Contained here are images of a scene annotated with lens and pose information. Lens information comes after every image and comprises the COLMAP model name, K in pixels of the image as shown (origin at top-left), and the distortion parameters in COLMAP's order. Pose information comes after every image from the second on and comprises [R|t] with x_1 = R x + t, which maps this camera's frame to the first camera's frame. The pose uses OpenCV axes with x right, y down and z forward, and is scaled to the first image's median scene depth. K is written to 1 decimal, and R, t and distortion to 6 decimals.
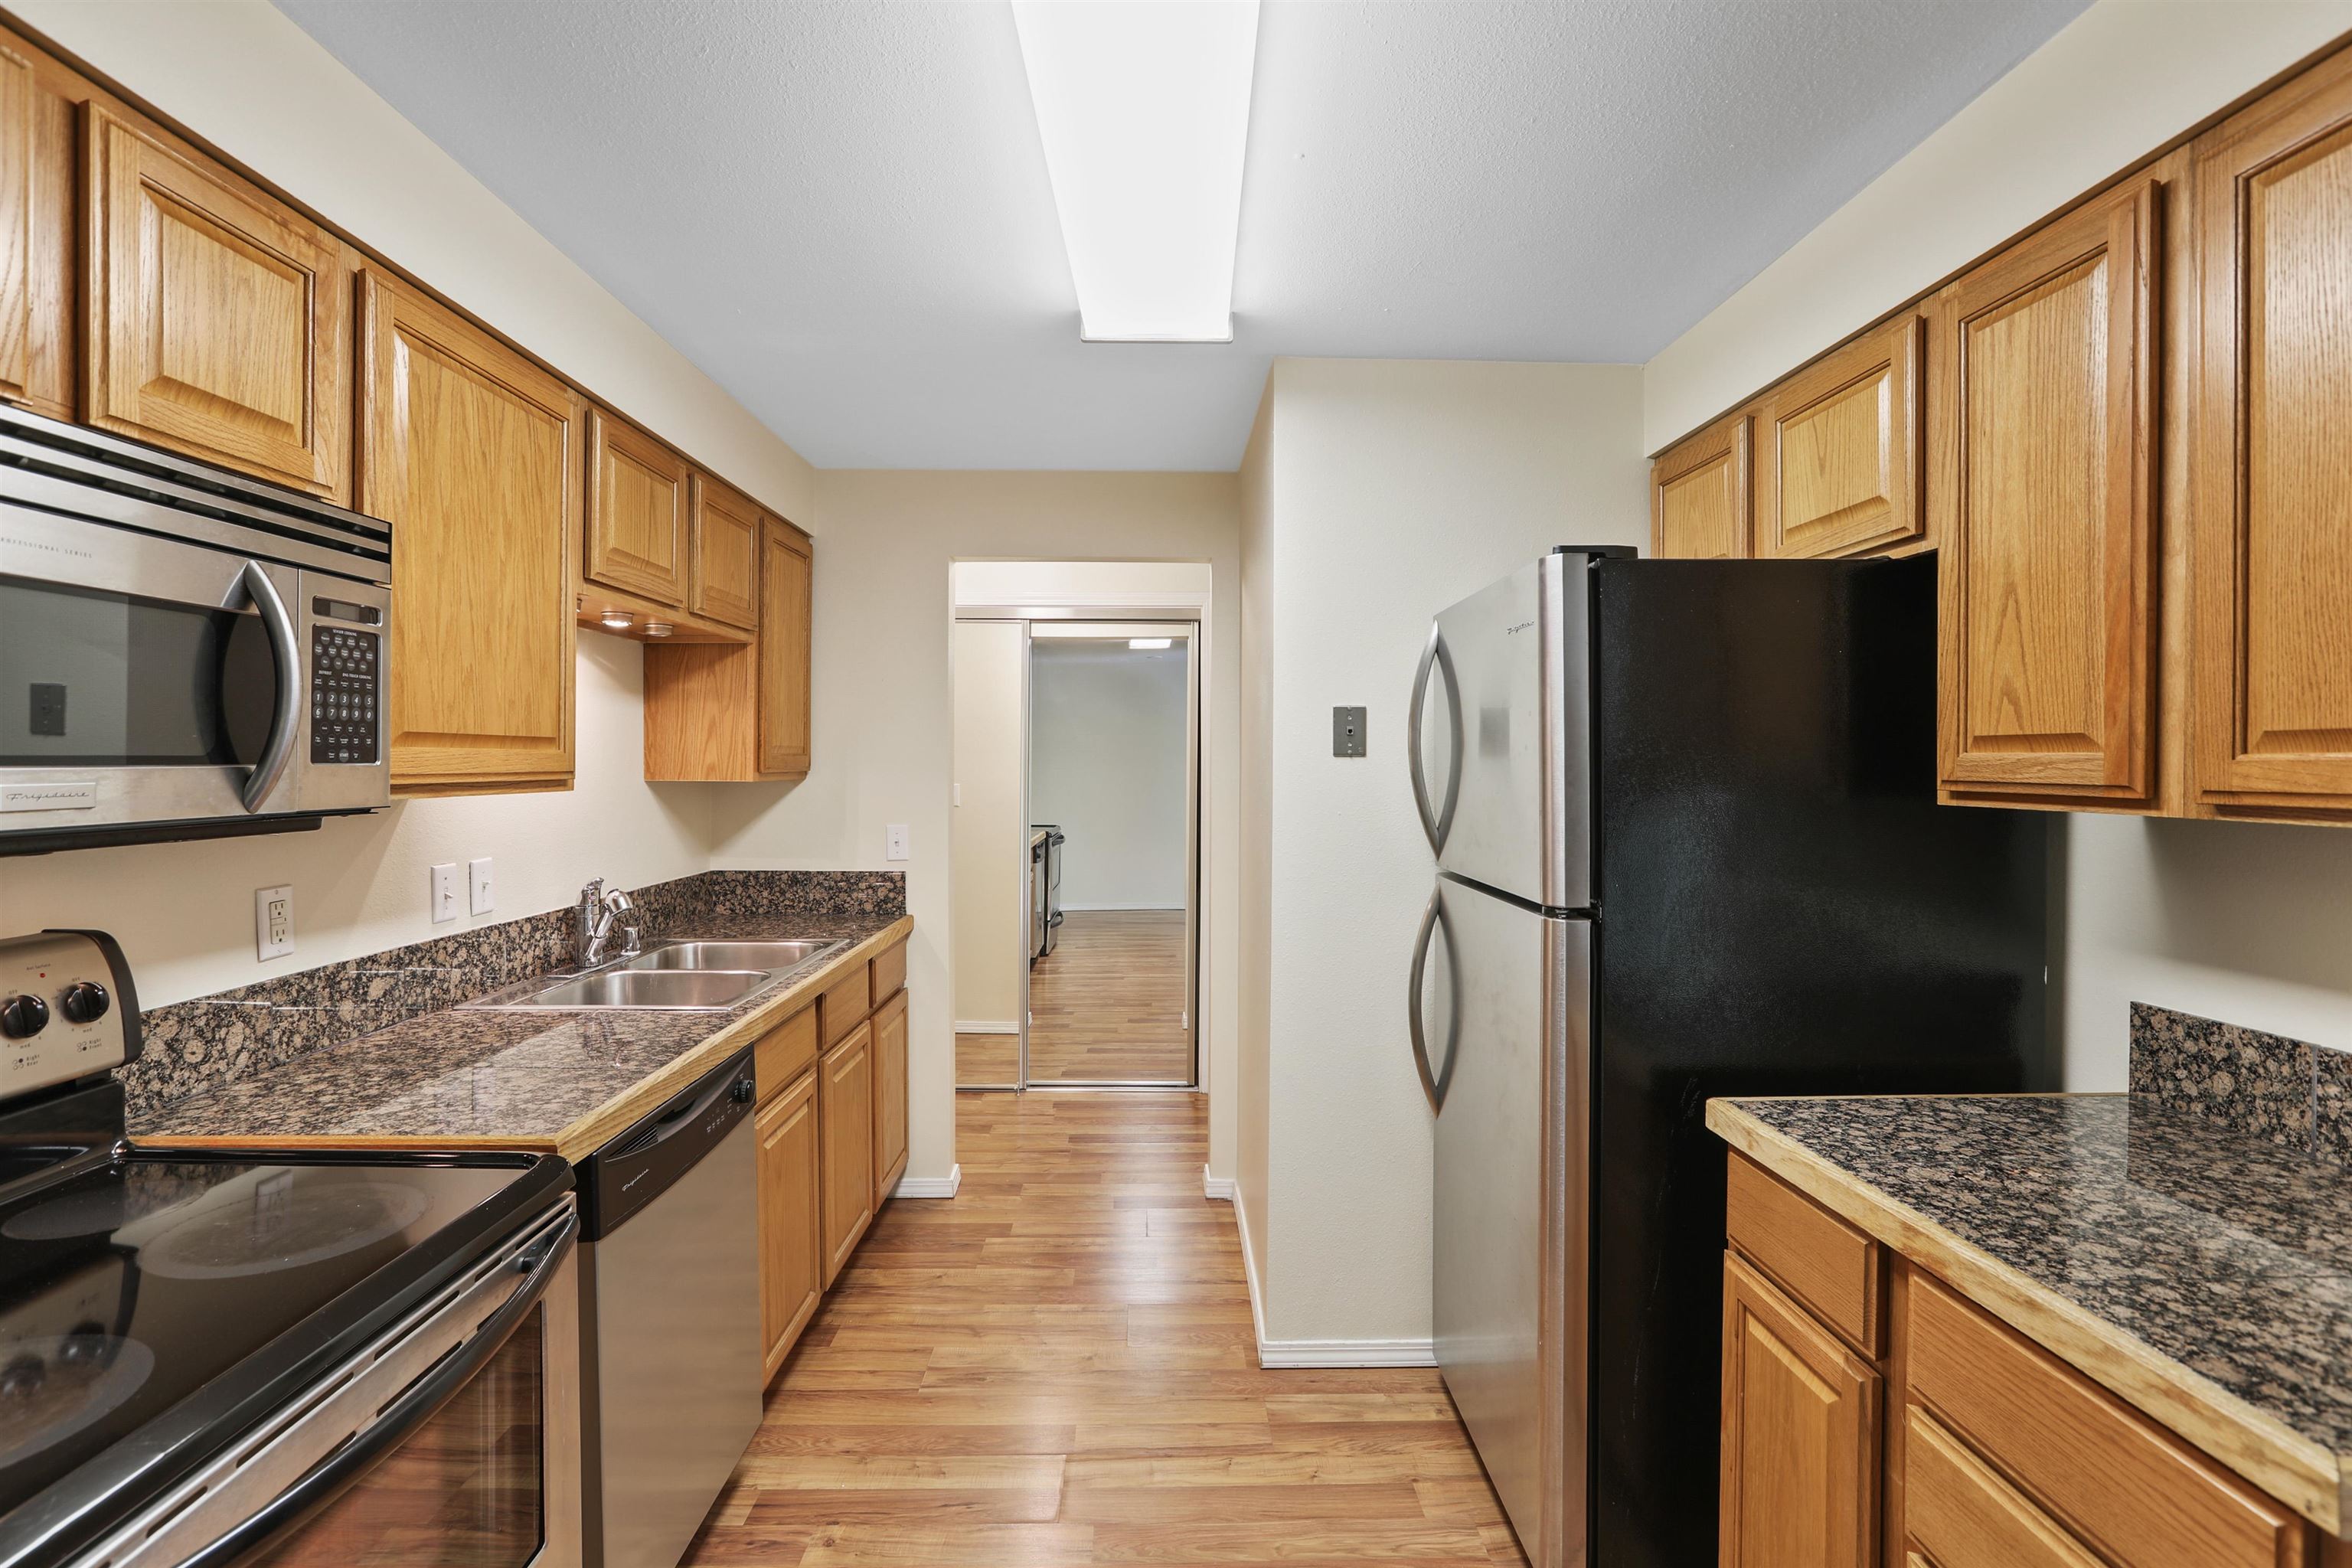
lens RADIAL K [[1087.5, 0, 1163.1], [0, 1087.5, 775.3], [0, 0, 1]] dist [-0.029510, 0.013789]
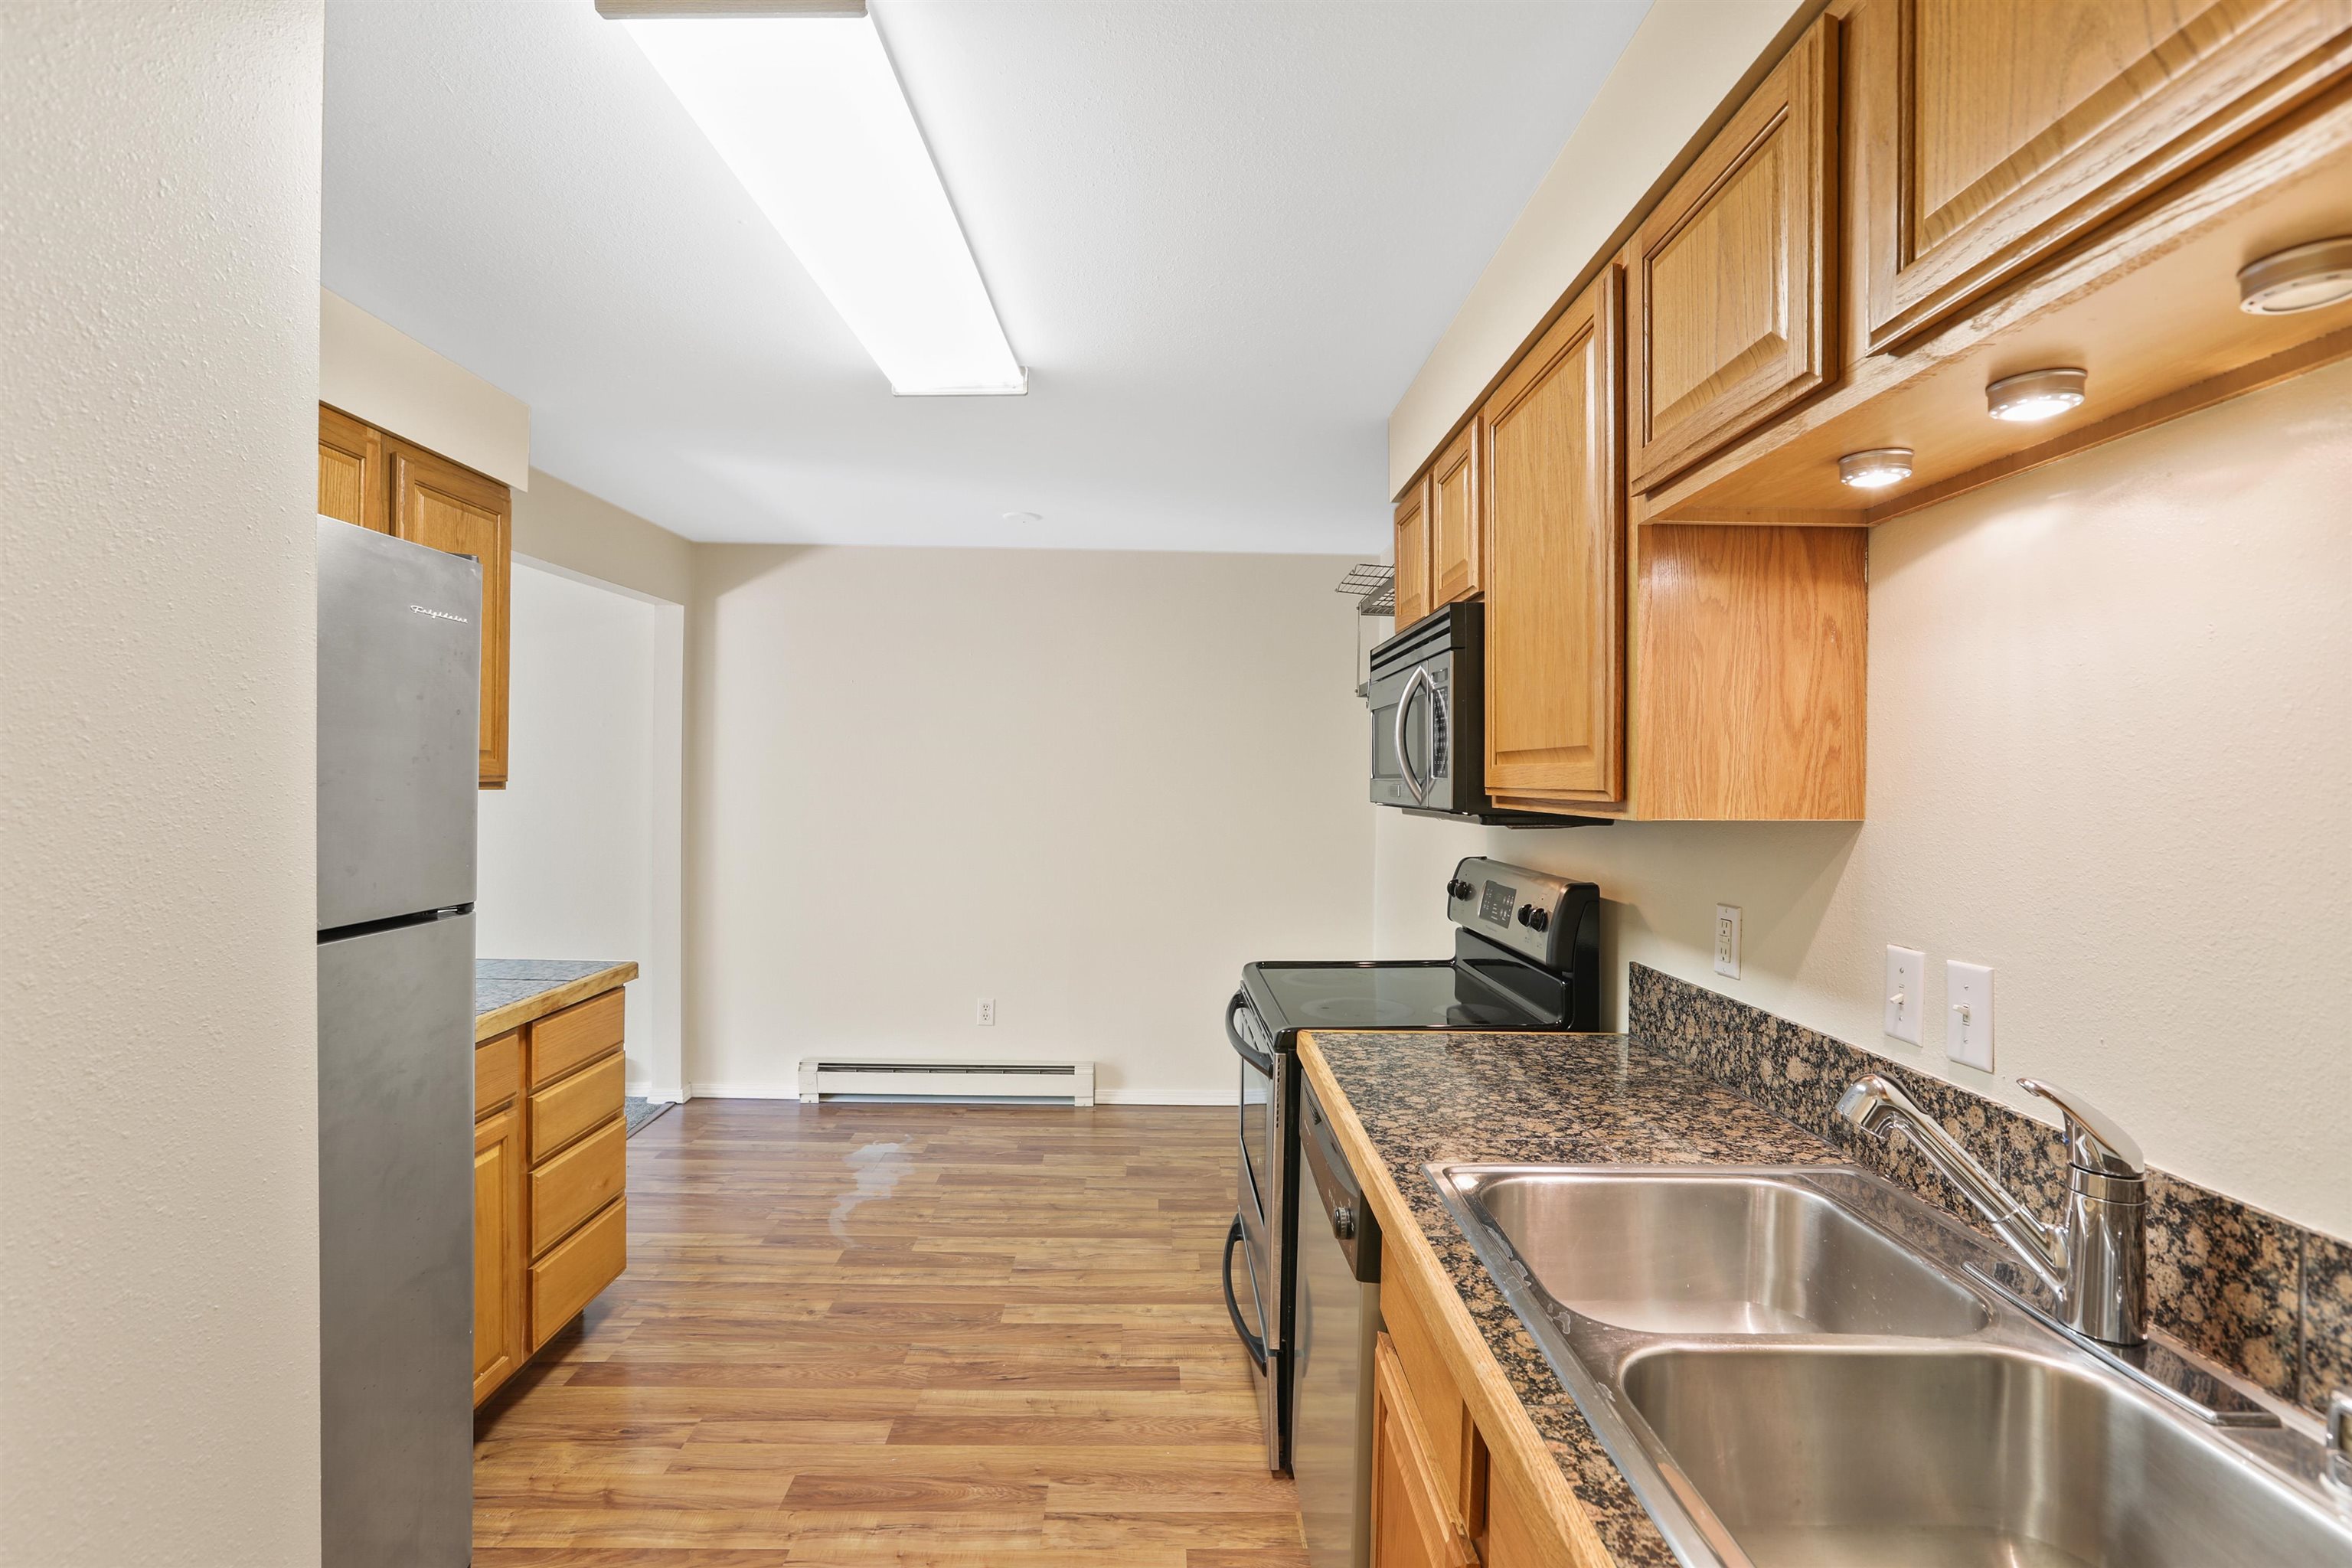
lens RADIAL K [[1087.5, 0, 1211.1], [0, 1087.5, 778.0], [0, 0, 1]] dist [-0.029510, 0.013789]
pose [[-0.999187, -0.014348, -0.037665, -0.287854], [-0.014882, 0.999792, 0.013956, -0.020796], [0.037457, 0.014505, -0.999193, 1.877365]]
